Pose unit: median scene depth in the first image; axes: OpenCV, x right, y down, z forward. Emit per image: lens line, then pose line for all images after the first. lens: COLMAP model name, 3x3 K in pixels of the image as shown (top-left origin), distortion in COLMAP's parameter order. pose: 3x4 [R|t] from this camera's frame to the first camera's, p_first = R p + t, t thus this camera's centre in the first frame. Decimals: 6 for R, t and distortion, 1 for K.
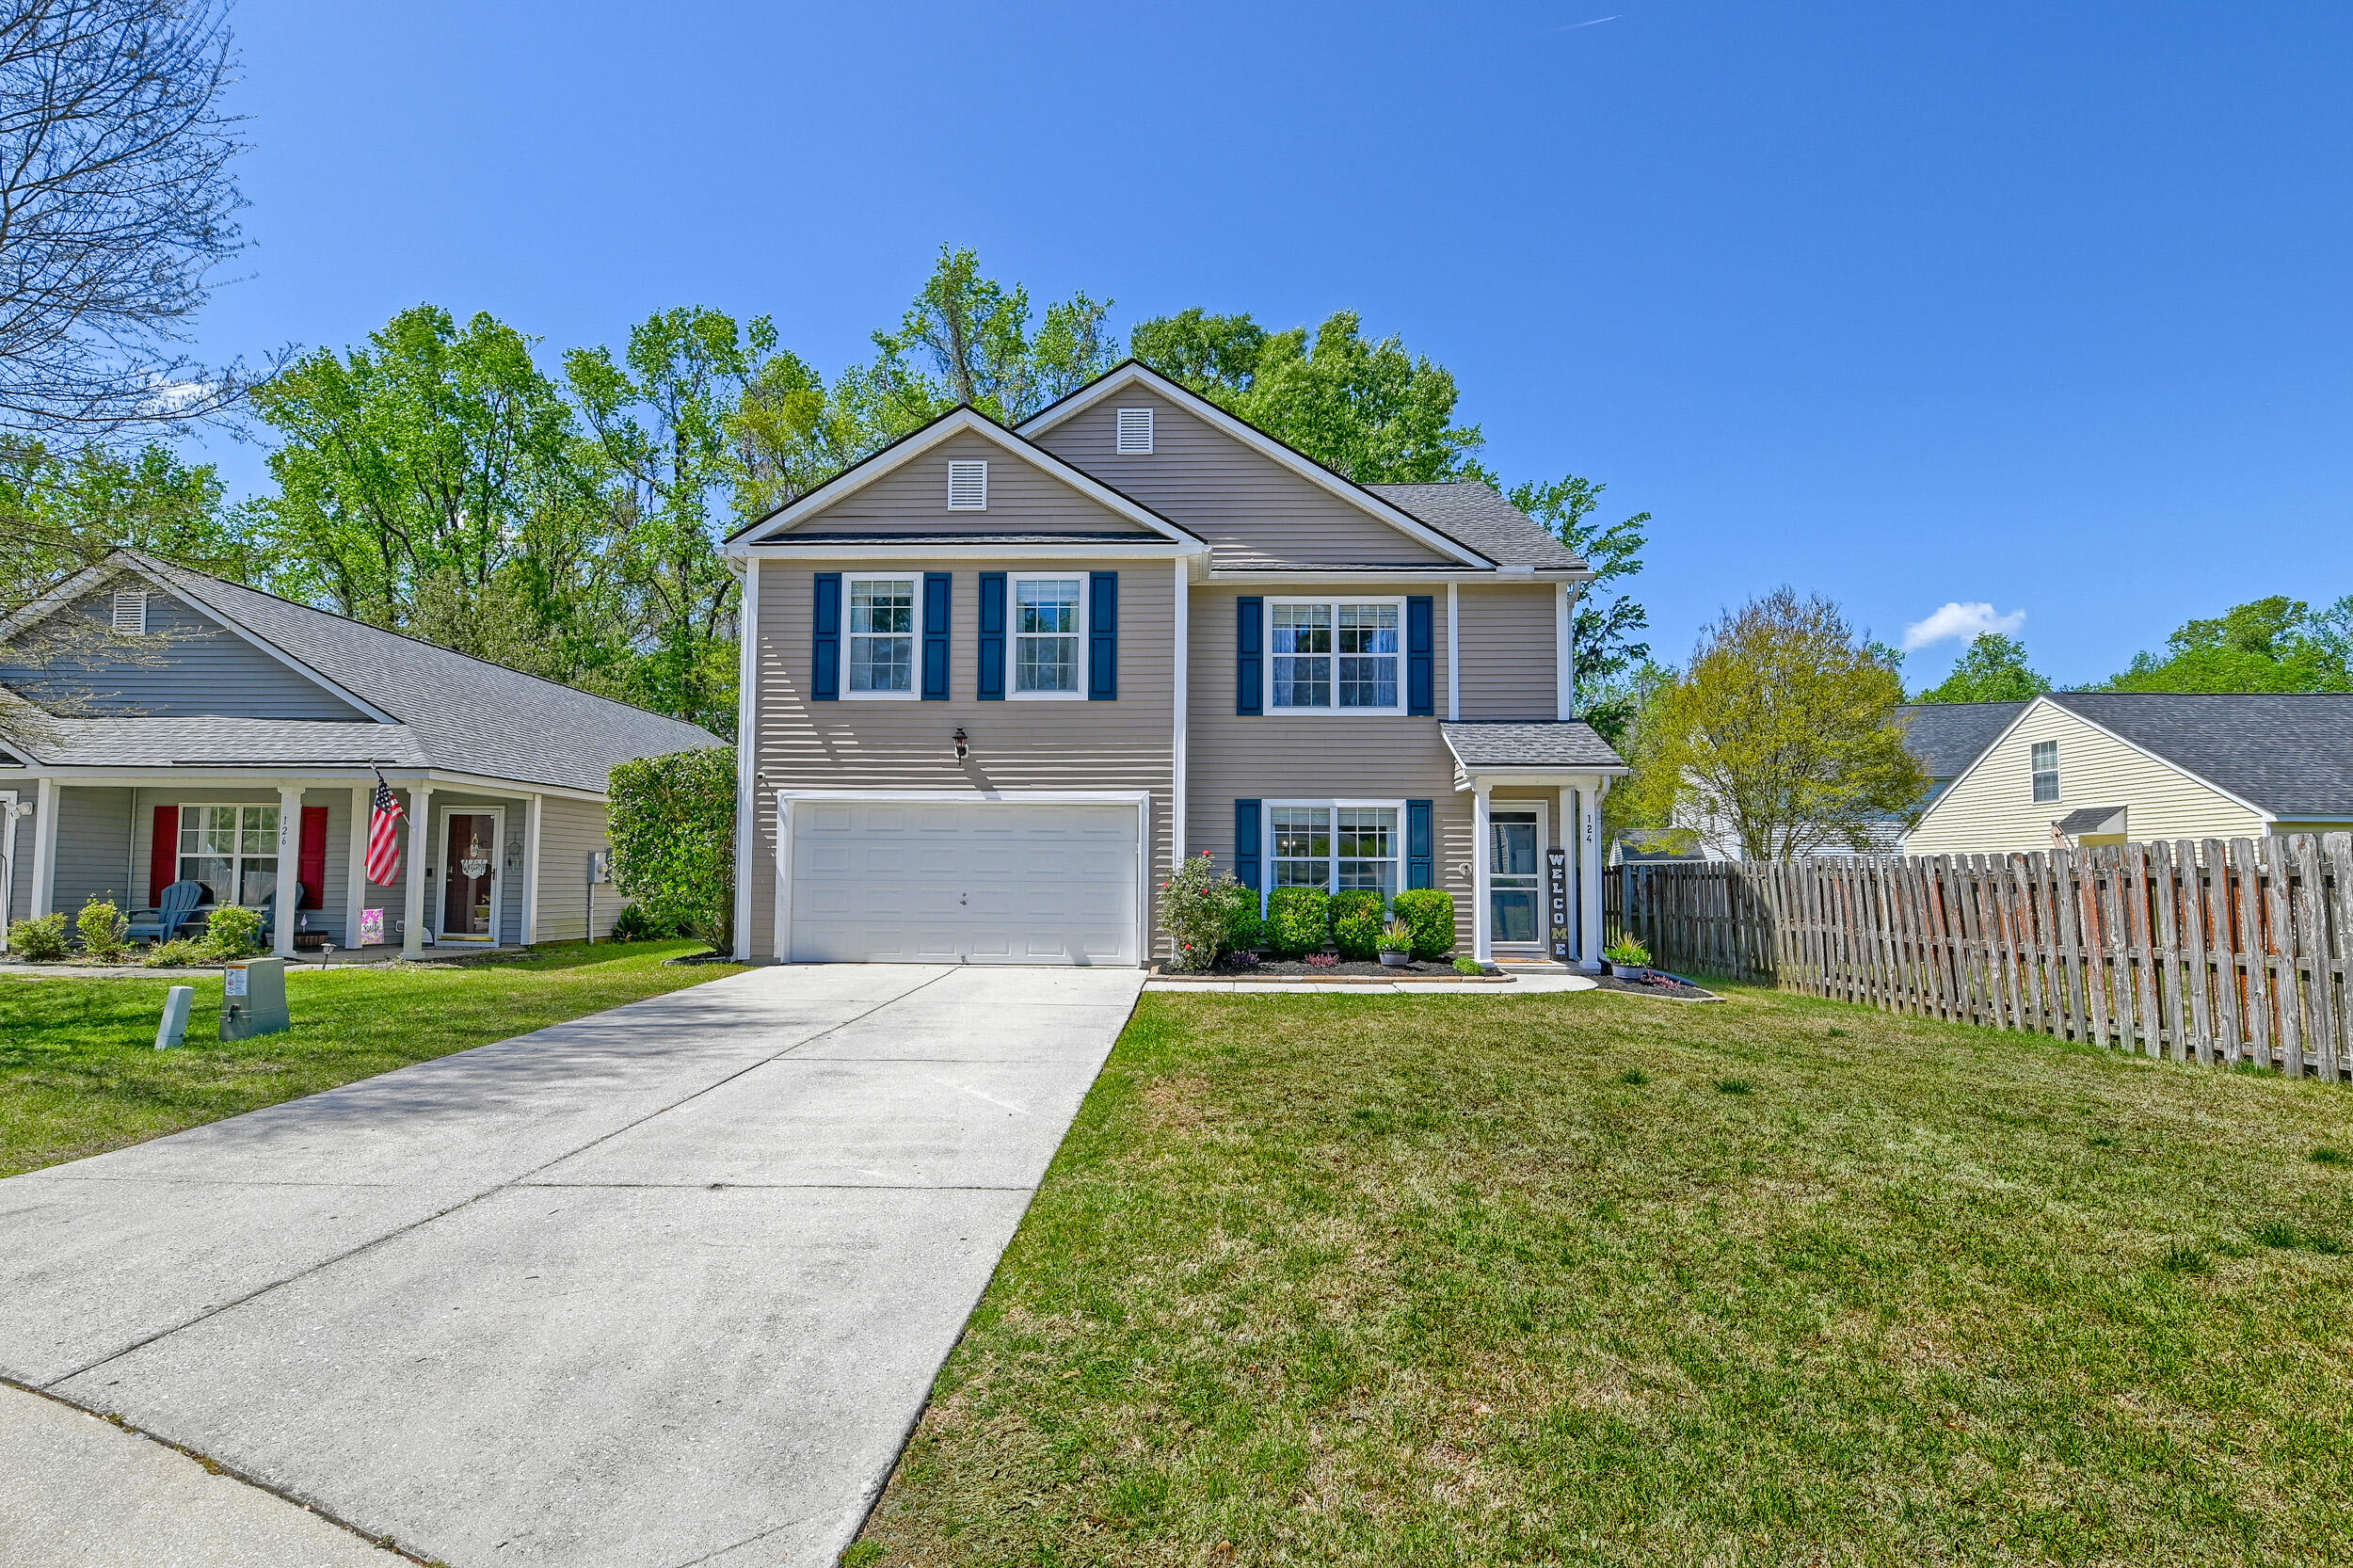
lens RADIAL K [[1088.6, 0, 1176.6], [0, 1088.6, 808.0], [0, 0, 1]] dist [0.000864, 0.000090]
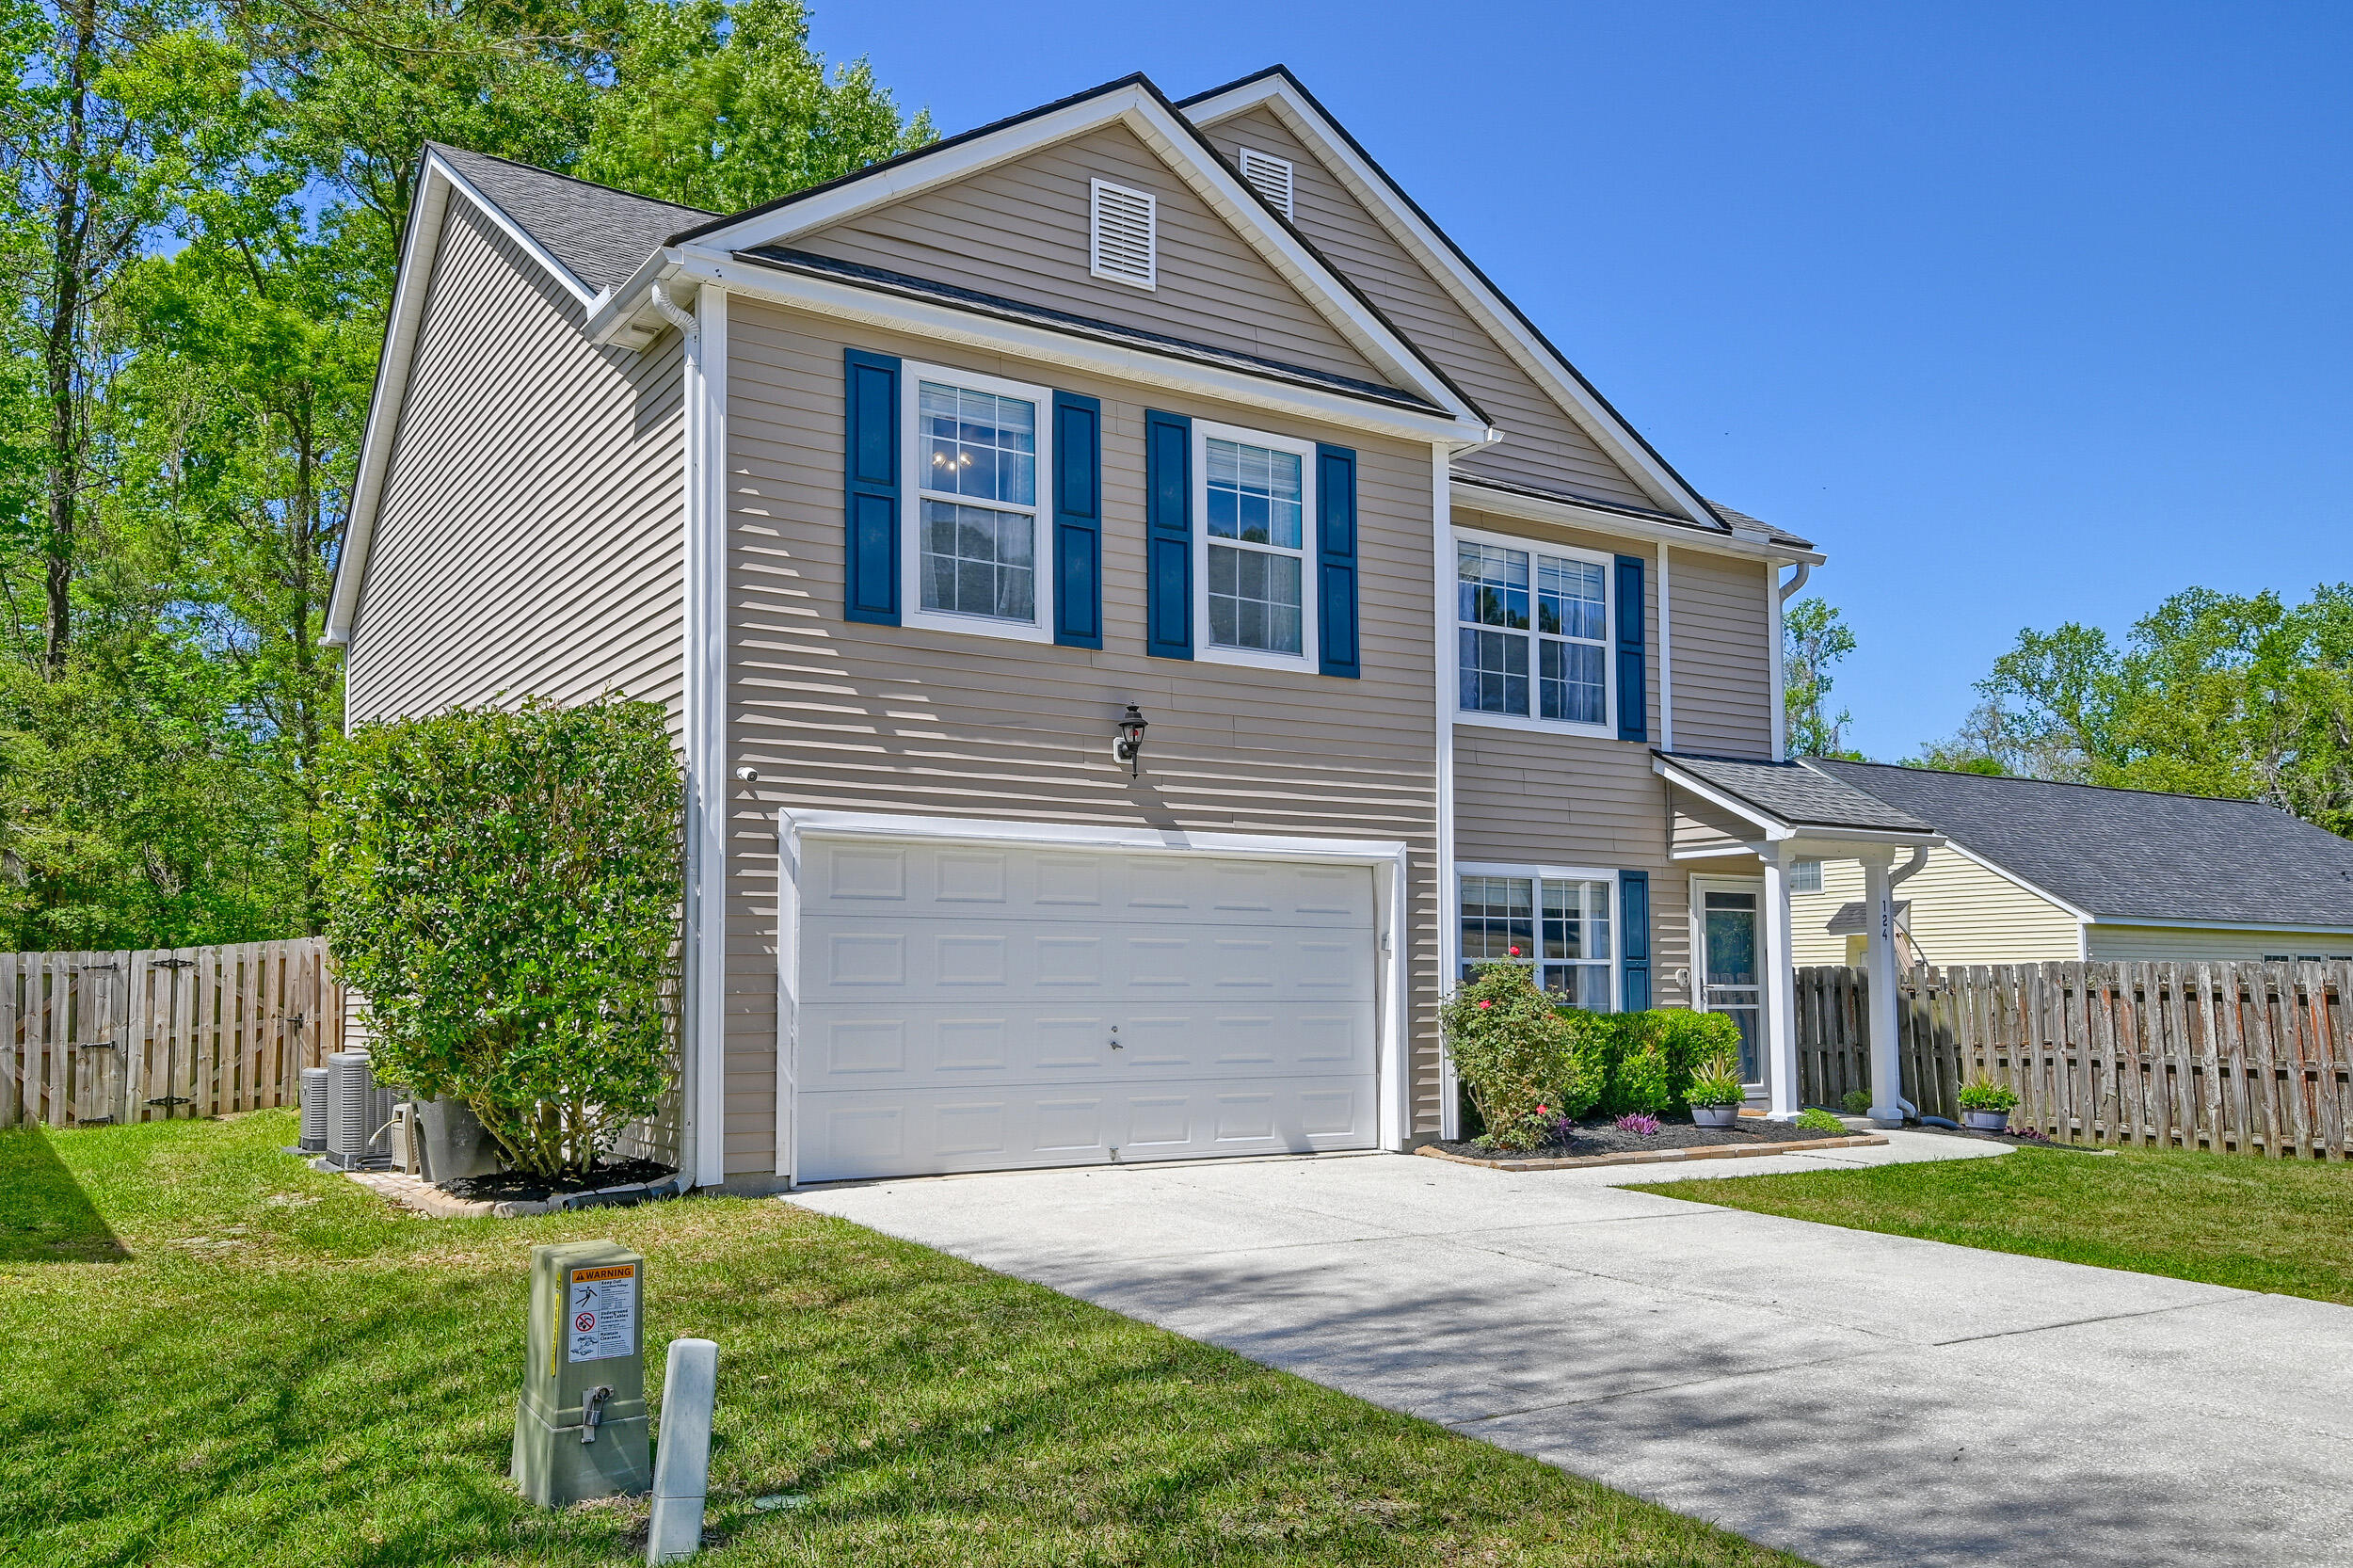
lens RADIAL K [[1829.9, 0, 1190.7], [0, 1829.9, 860.2], [0, 0, 1]] dist [0.073522, 0.013035]
pose [[0.821831, 0.032933, 0.568779, -0.649184], [-0.026207, 0.999456, -0.020003, 0.015941], [-0.569129, 0.001533, 0.822247, 0.263064]]
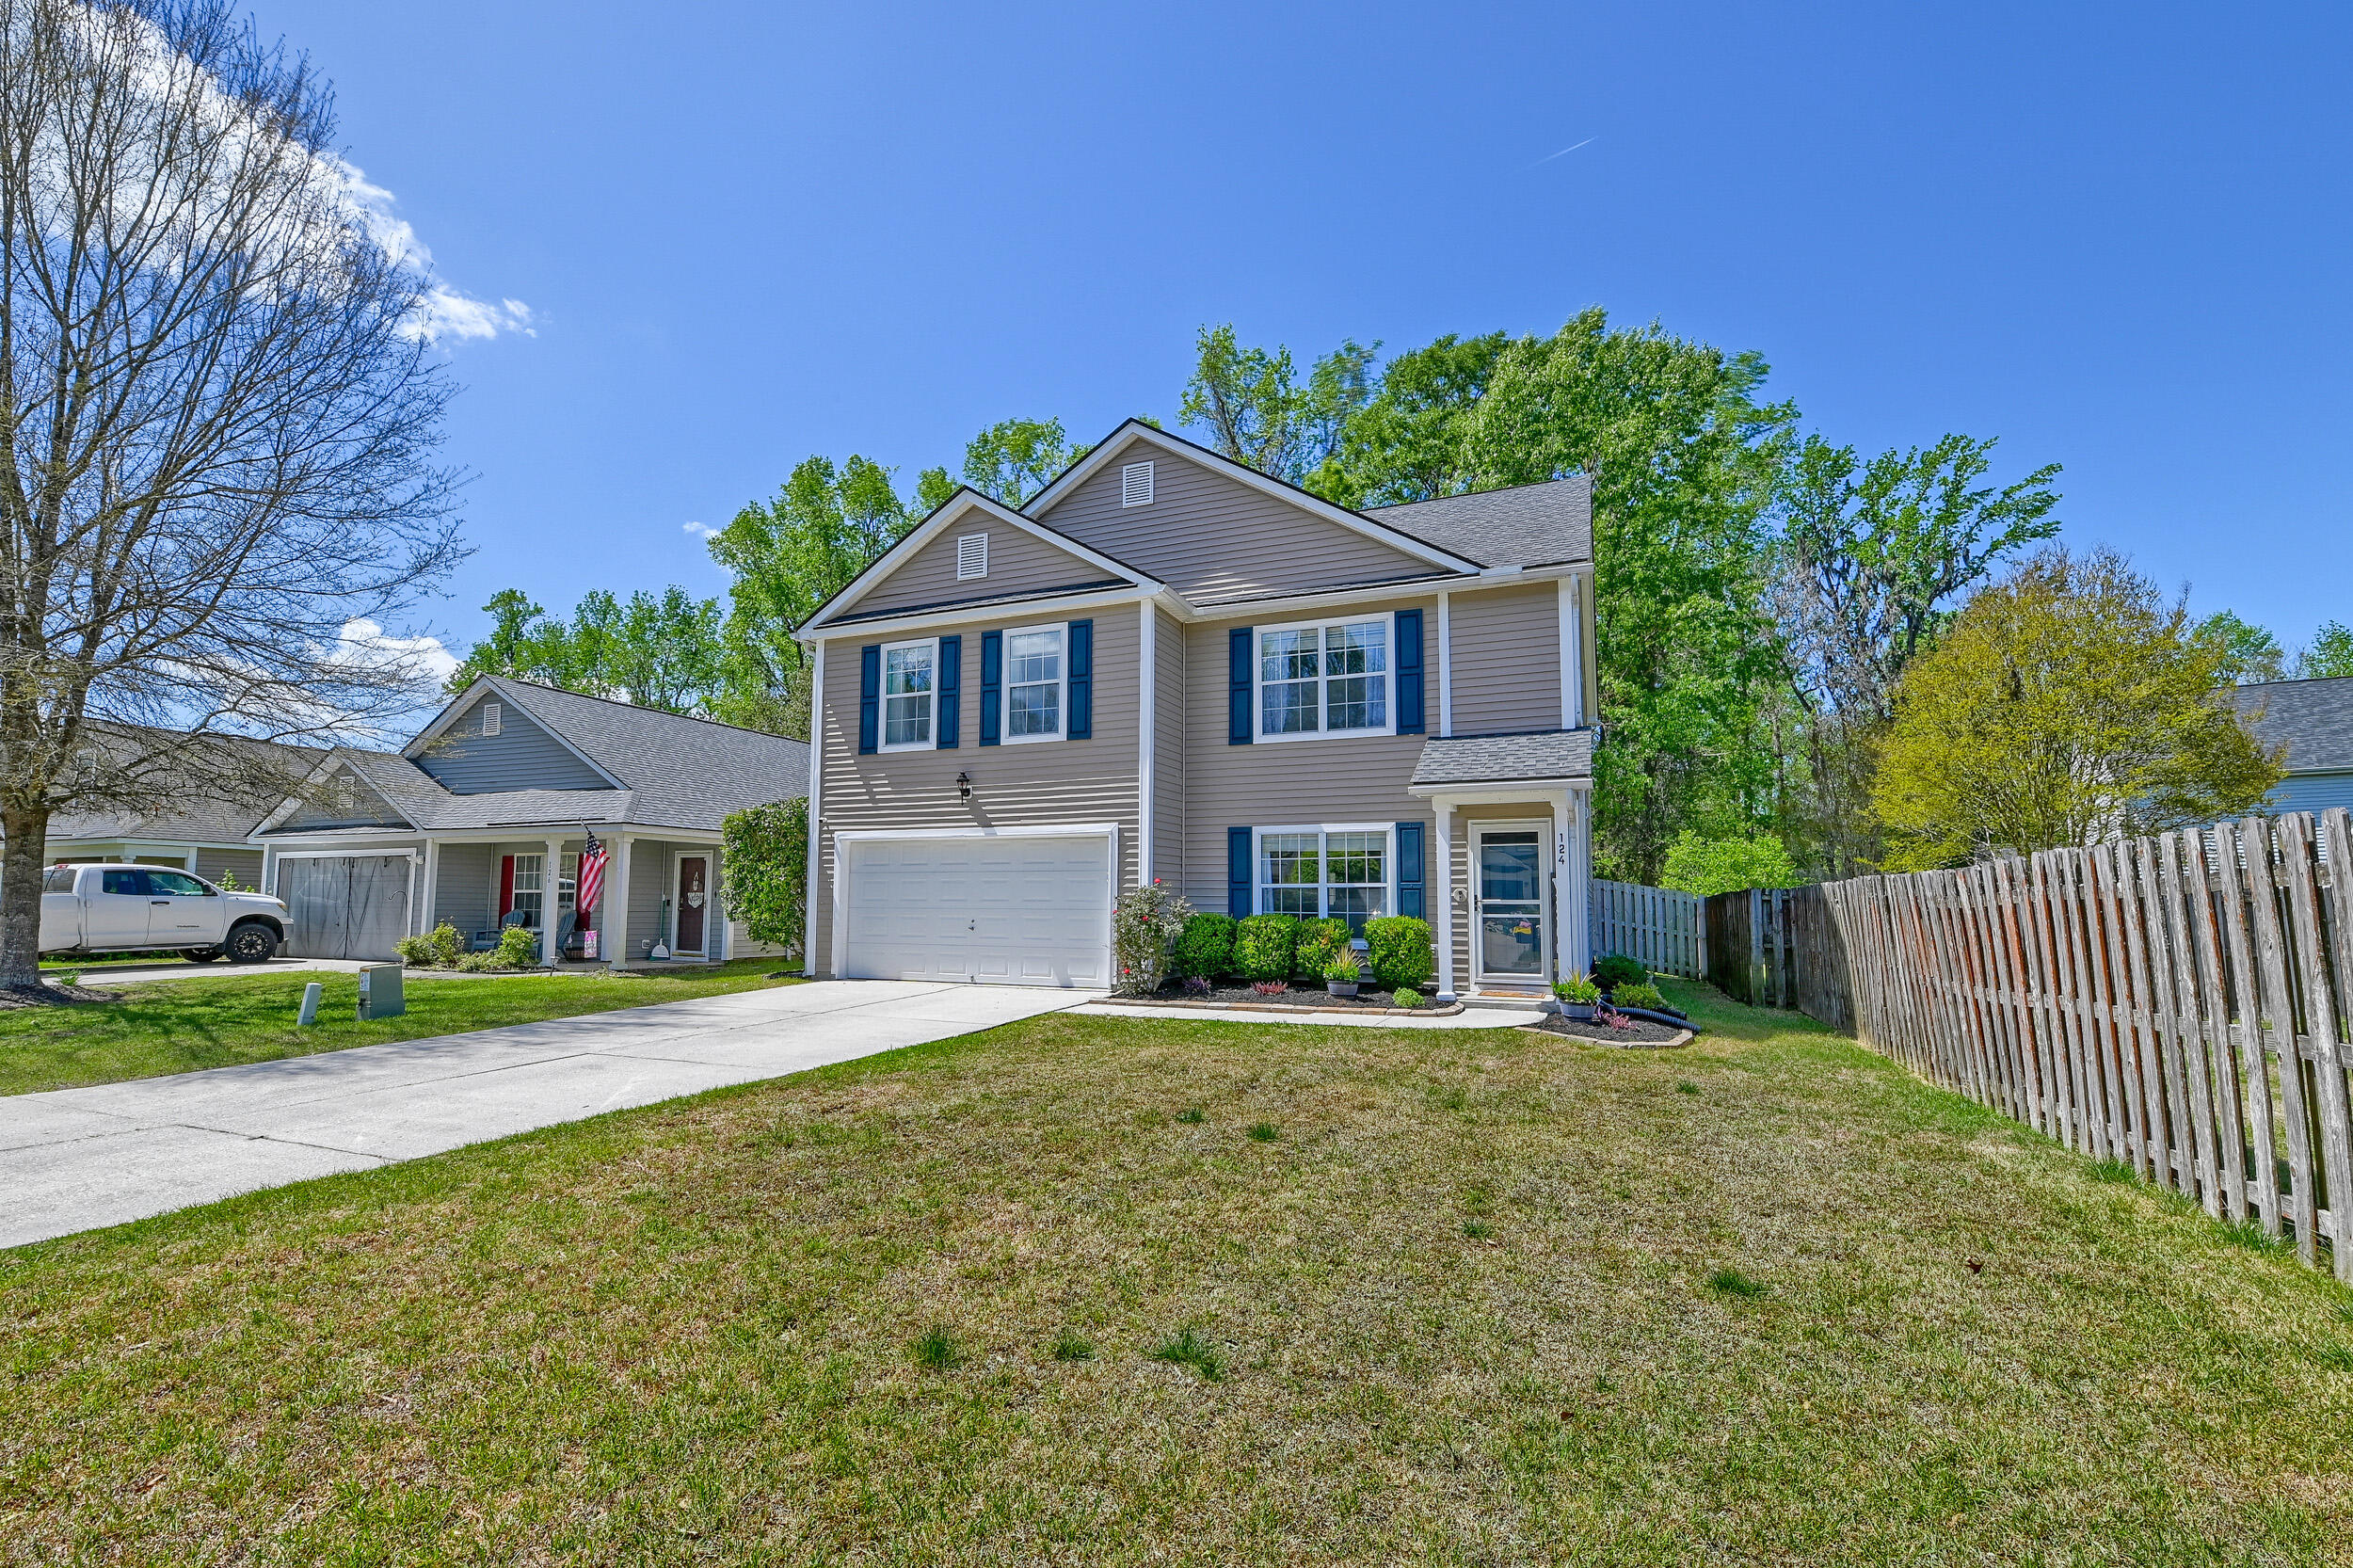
lens RADIAL K [[1049.7, 0, 1176.5], [0, 1049.7, 806.0], [0, 0, 1]] dist [-0.003165, -0.000314]
pose [[0.929721, -0.038213, -0.366277, 0.390077], [0.026401, 0.998959, -0.037206, 0.007473], [0.367317, 0.024921, 0.929762, 0.073386]]
